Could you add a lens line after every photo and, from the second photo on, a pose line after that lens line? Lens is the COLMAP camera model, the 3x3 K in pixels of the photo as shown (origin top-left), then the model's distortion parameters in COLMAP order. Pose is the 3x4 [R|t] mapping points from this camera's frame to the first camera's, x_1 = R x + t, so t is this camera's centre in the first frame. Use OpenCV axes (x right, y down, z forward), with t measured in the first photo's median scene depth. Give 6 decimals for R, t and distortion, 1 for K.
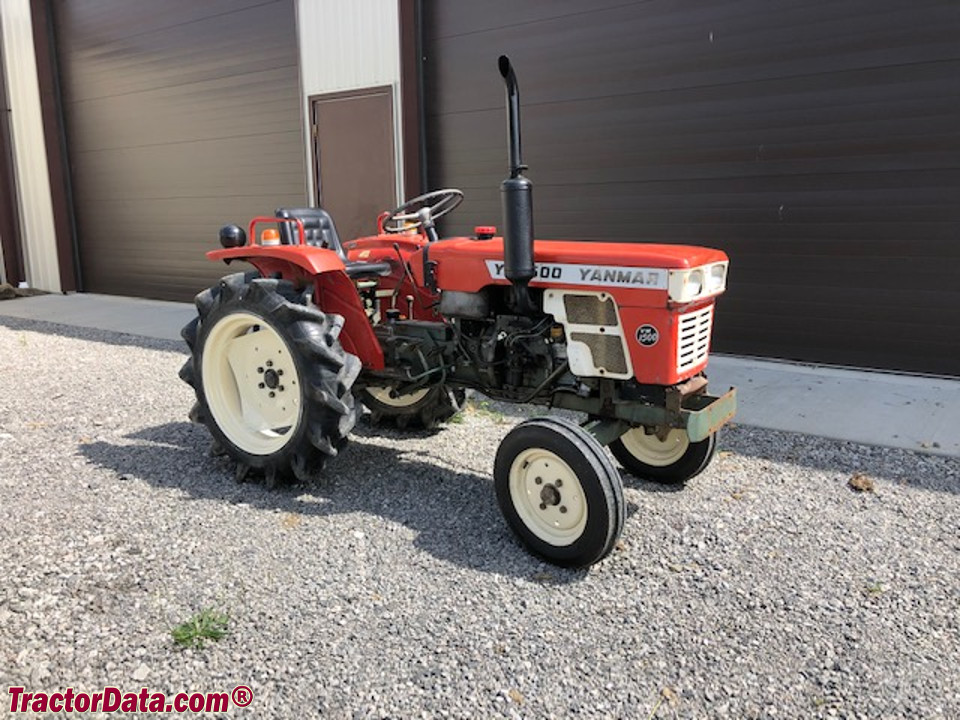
lens RADIAL K [[779.7, 0, 480.0], [0, 779.7, 360.0], [0, 0, 1]] dist [0.007633, 0.002505]
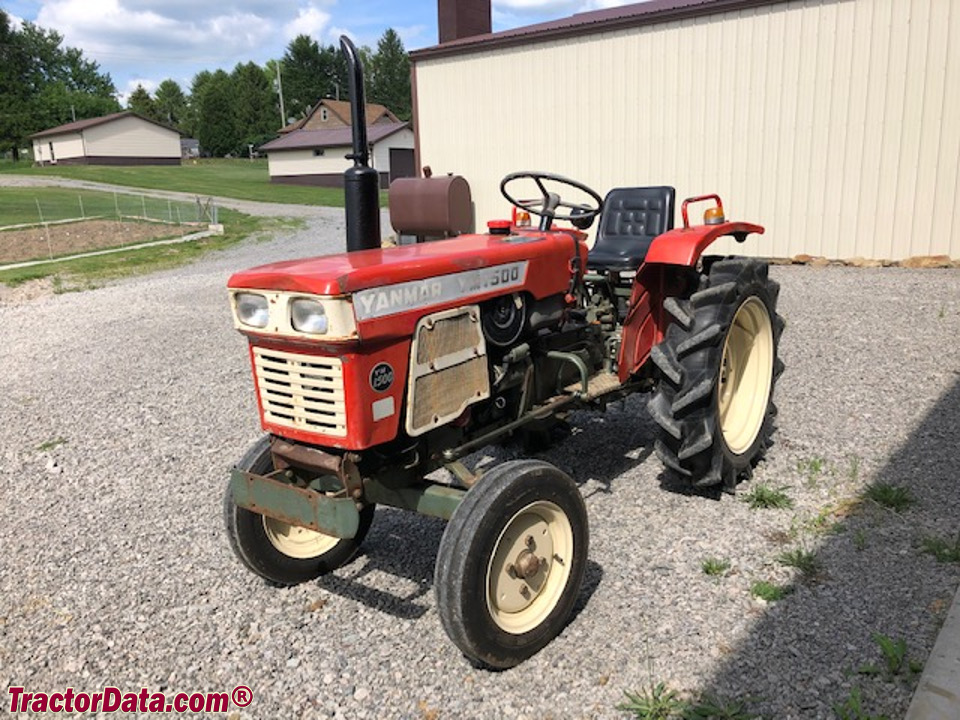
lens RADIAL K [[779.7, 0, 480.0], [0, 779.7, 360.0], [0, 0, 1]] dist [0.007633, 0.002505]
pose [[-0.015209, 0.233143, -0.972323, 0.901394], [-0.165334, 0.958463, 0.232406, -0.237046], [0.986120, 0.164293, 0.023970, 1.075864]]
